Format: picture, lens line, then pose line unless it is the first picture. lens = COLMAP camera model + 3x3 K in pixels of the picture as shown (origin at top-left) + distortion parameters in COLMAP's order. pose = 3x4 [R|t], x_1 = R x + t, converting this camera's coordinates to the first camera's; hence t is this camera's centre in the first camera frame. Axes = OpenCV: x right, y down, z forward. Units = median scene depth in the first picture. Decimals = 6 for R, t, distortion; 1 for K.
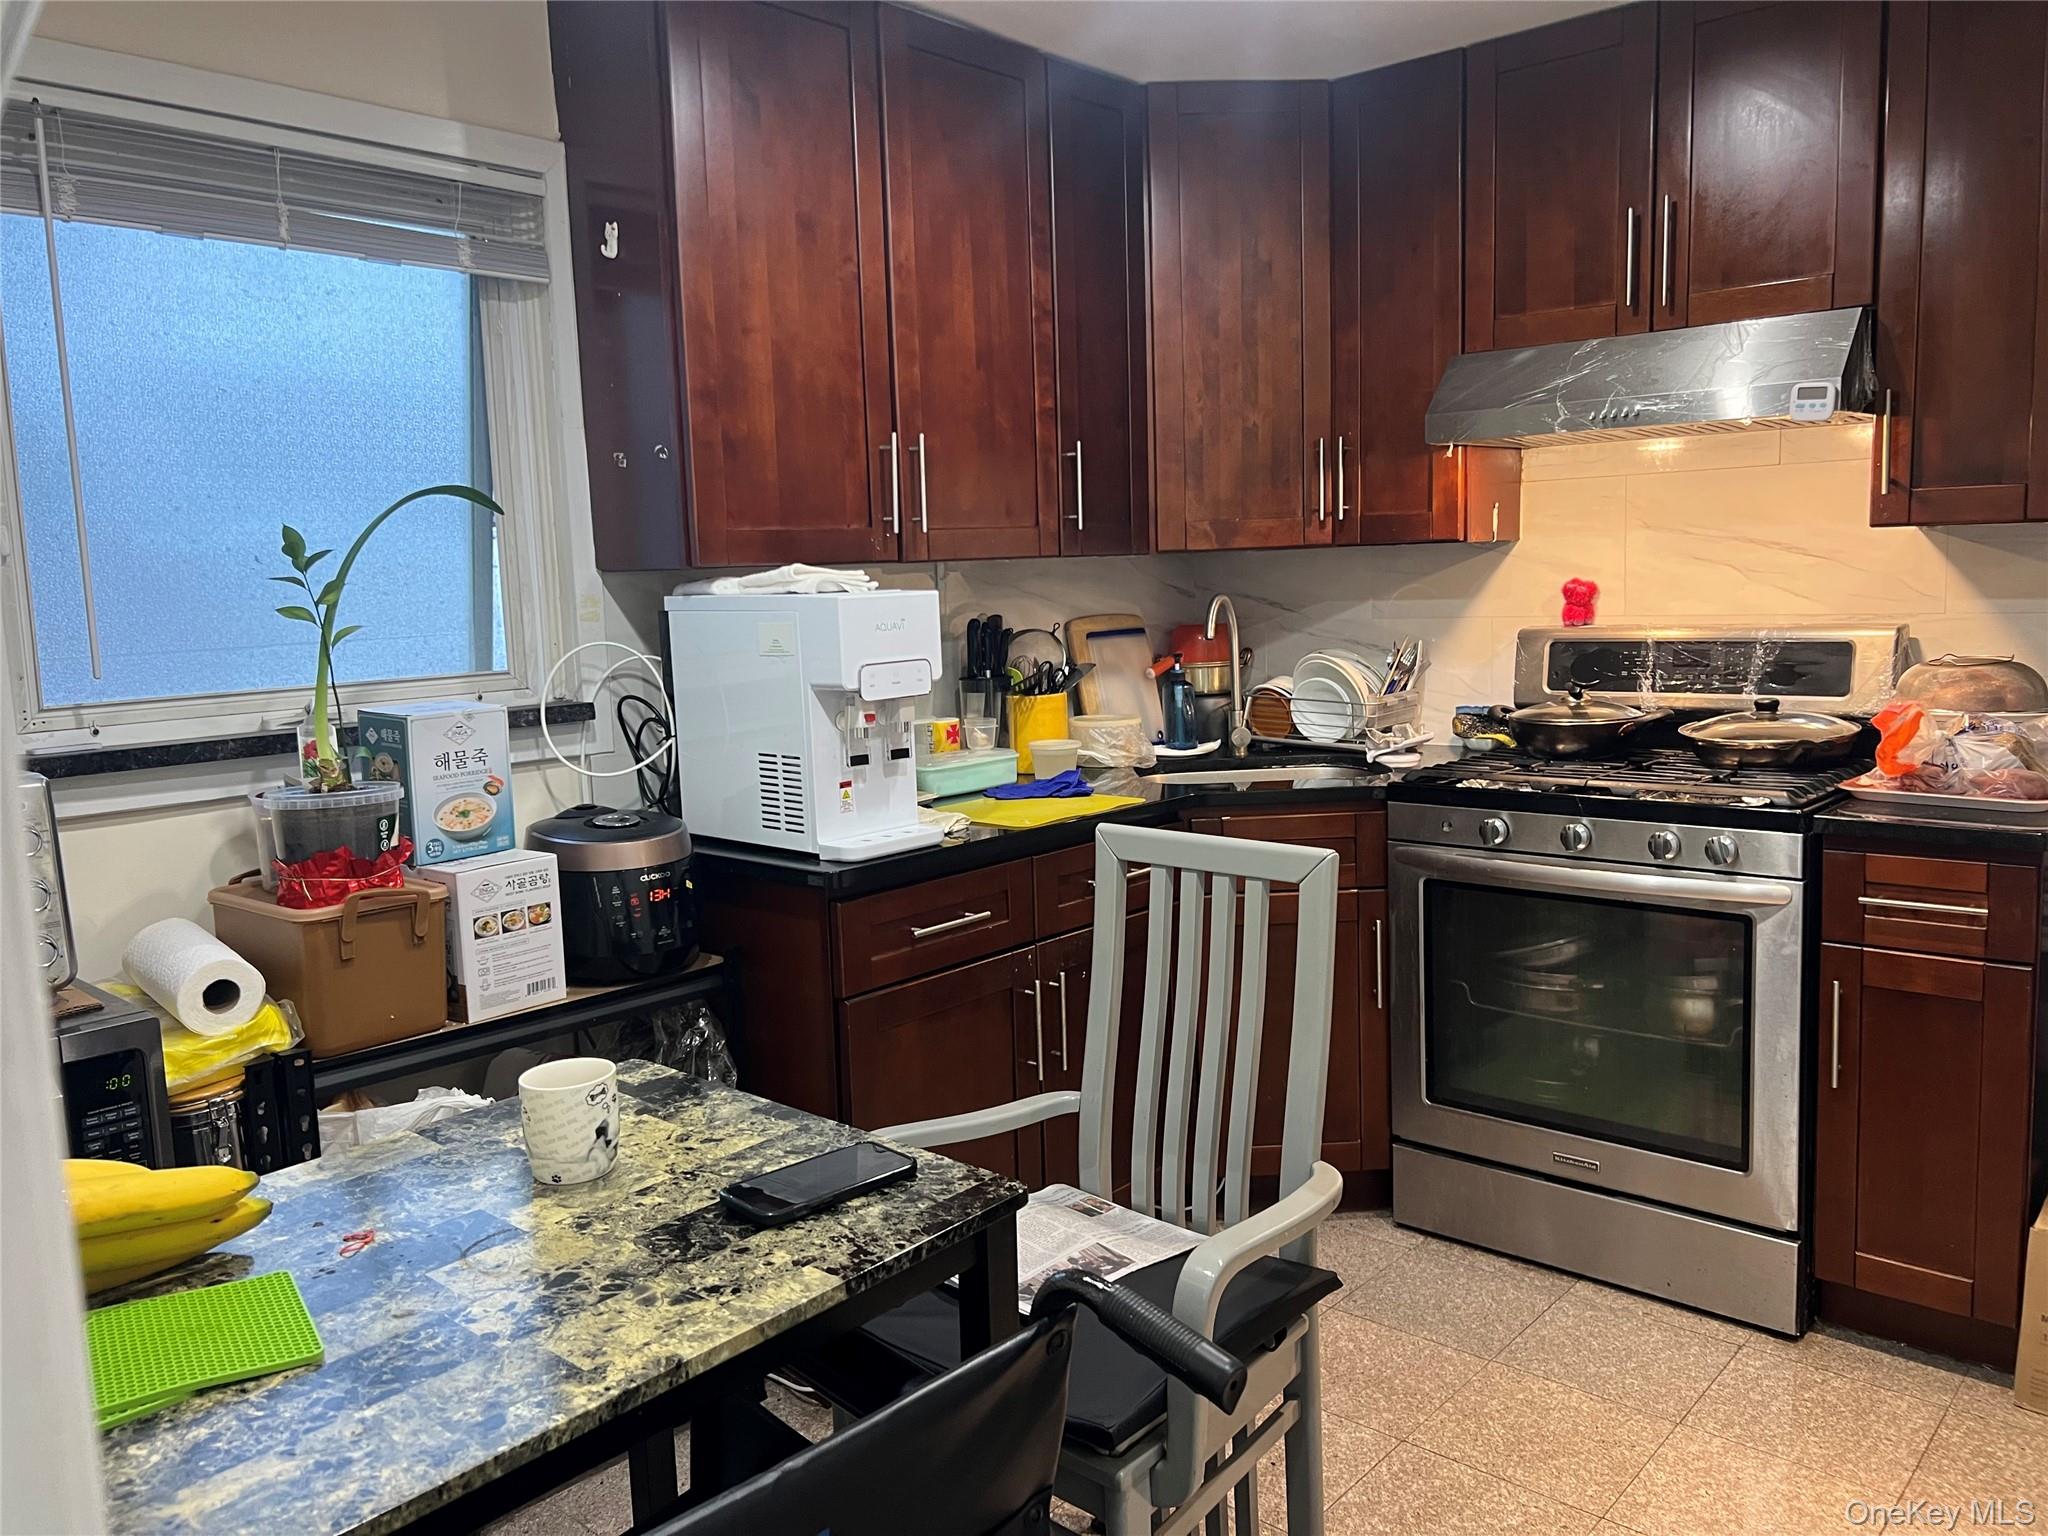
lens RADIAL K [[1579.3, 0, 1007.9], [0, 1579.3, 765.7], [0, 0, 1]] dist [-0.013897, -0.028416]
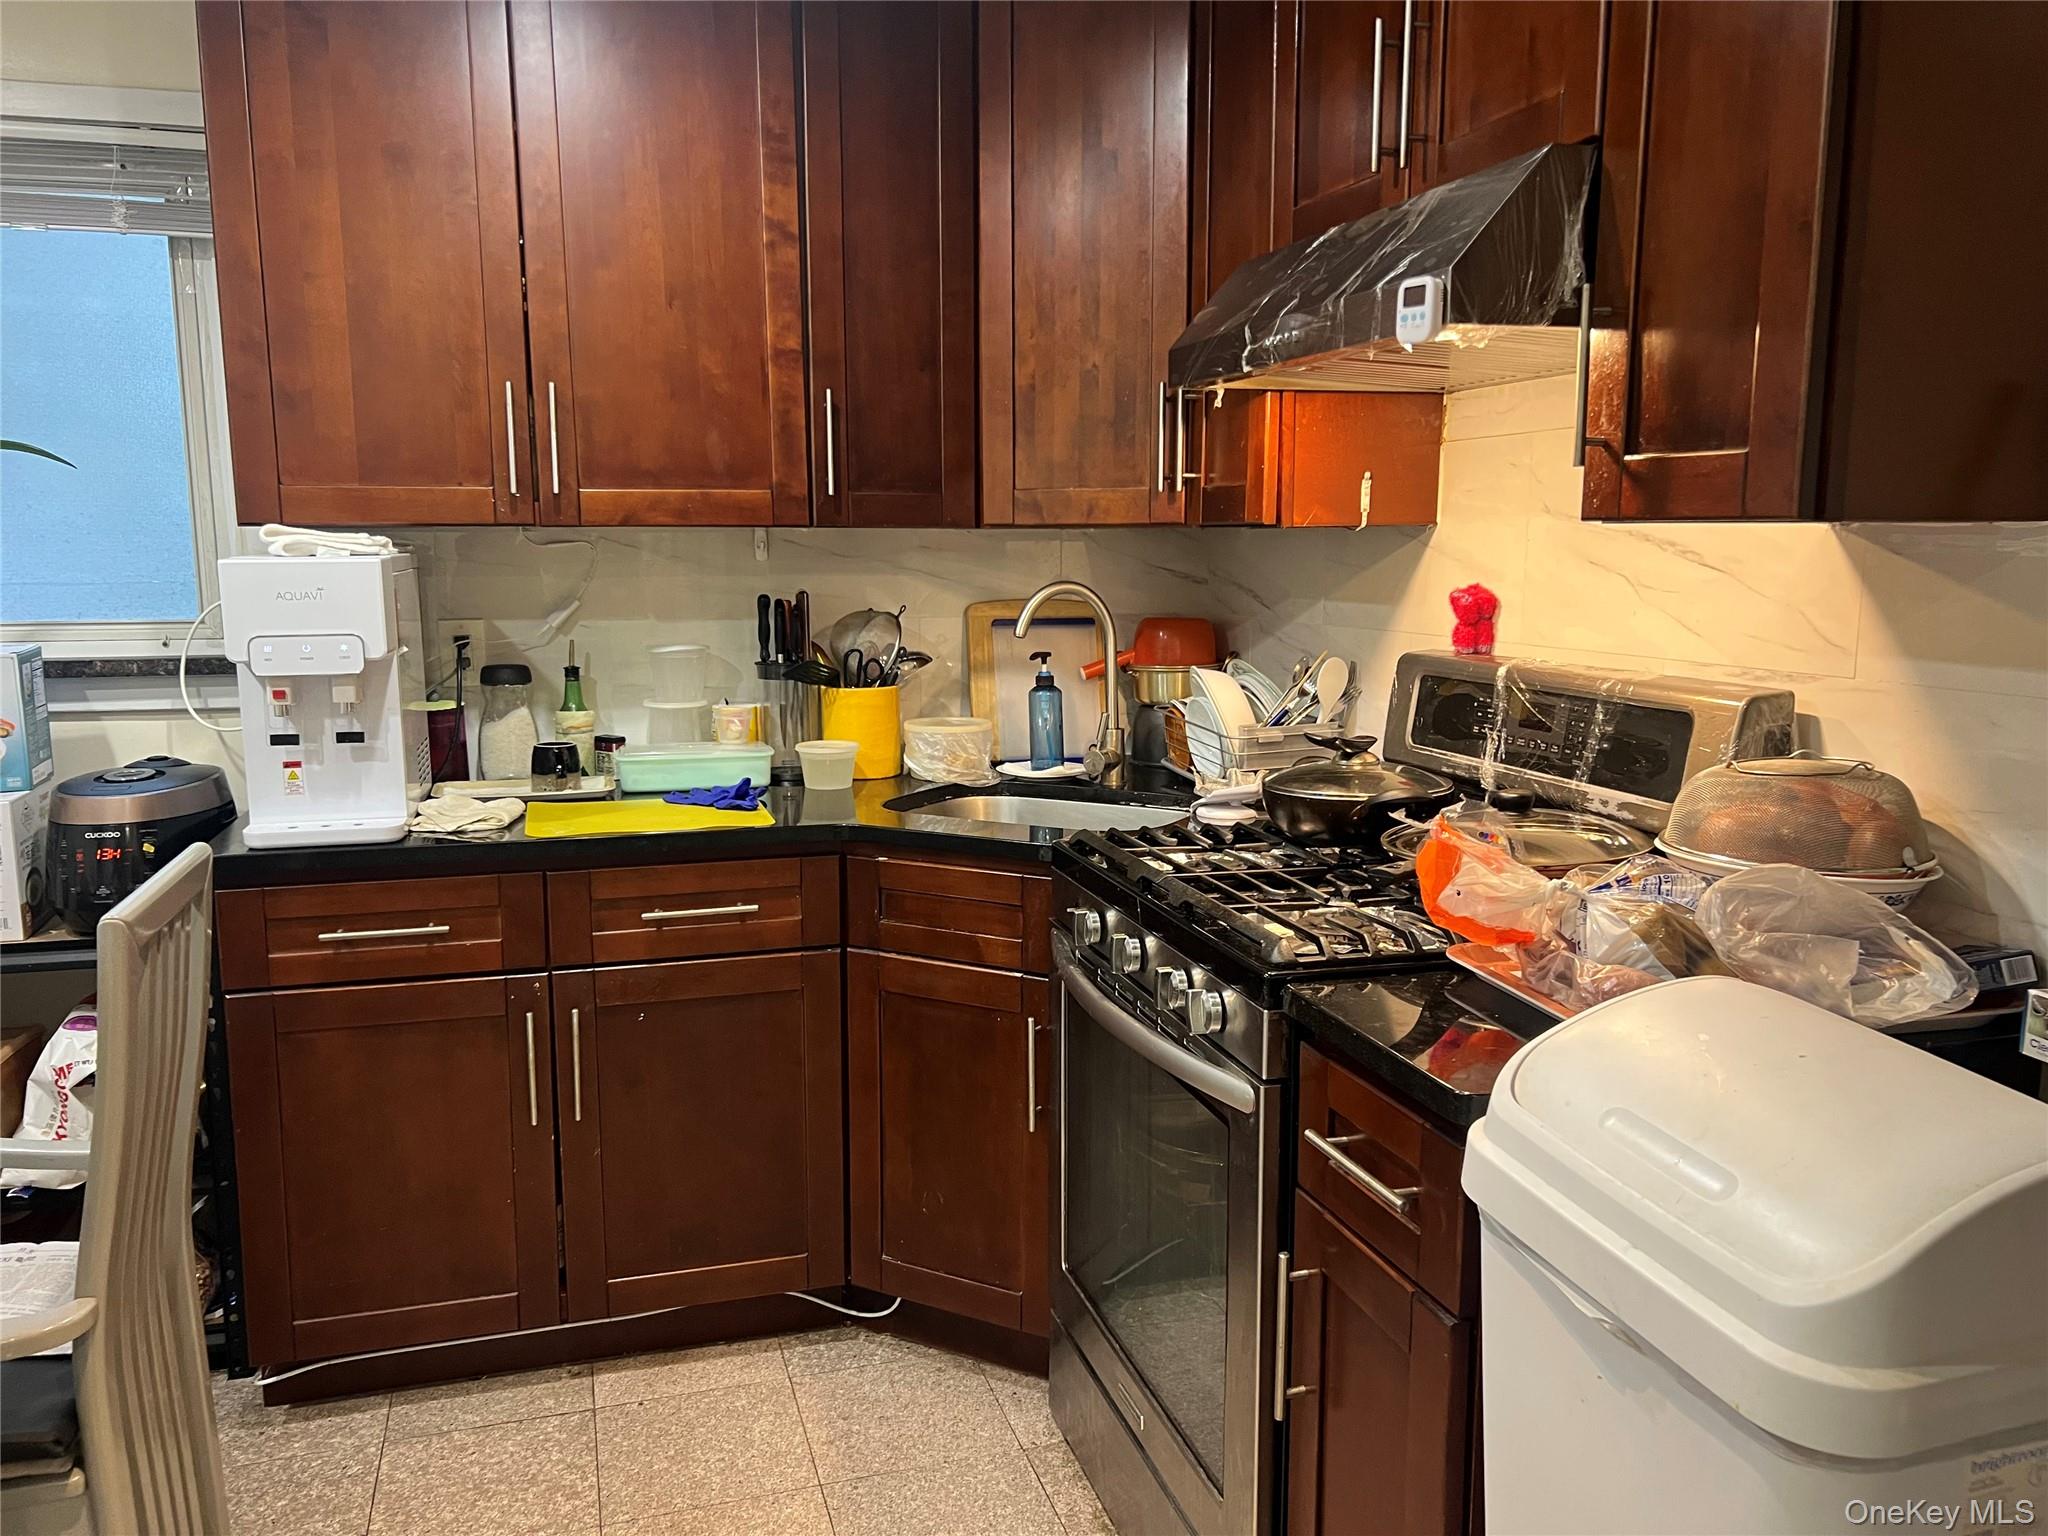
lens RADIAL K [[1579.3, 0, 1031.1], [0, 1579.3, 780.5], [0, 0, 1]] dist [-0.013897, -0.028416]
pose [[0.861407, 0.114481, -0.494845, 0.583261], [-0.096264, 0.993407, 0.062248, -0.062560], [0.498709, -0.005985, 0.866749, 0.329935]]
